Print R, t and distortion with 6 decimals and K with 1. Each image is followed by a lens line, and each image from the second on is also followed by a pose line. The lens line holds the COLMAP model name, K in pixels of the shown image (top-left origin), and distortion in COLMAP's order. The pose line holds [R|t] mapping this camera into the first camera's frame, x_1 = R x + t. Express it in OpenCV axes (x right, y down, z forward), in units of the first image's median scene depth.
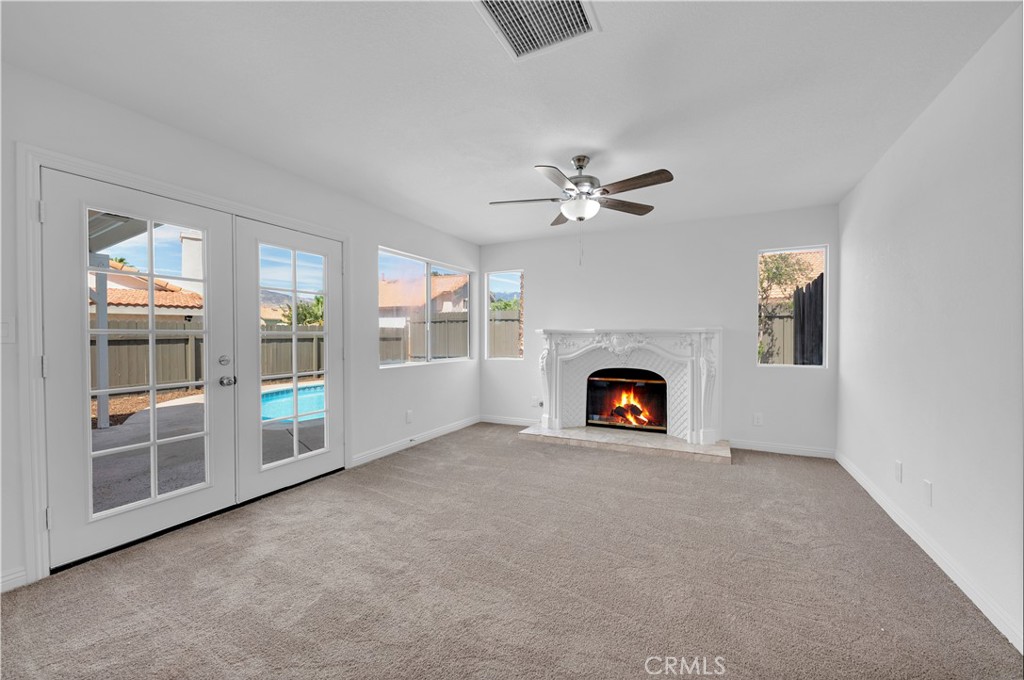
lens RADIAL K [[407.5, 0, 514.7], [0, 407.5, 342.7], [0, 0, 1]] dist [0.017194, -0.010318]
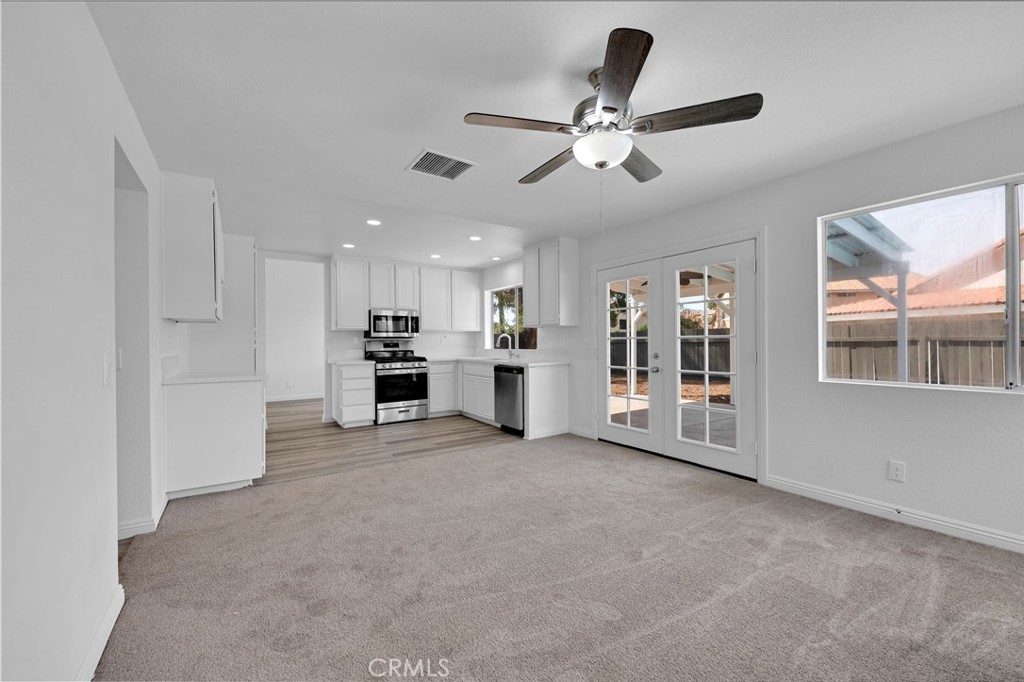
lens RADIAL K [[407.5, 0, 514.7], [0, 407.5, 343.7], [0, 0, 1]] dist [0.017194, -0.010318]
pose [[-0.501120, 0.001183, -0.865377, 0.732063], [-0.008725, 0.999941, 0.006419, -0.006603], [0.865334, 0.010767, -0.501081, 1.093165]]
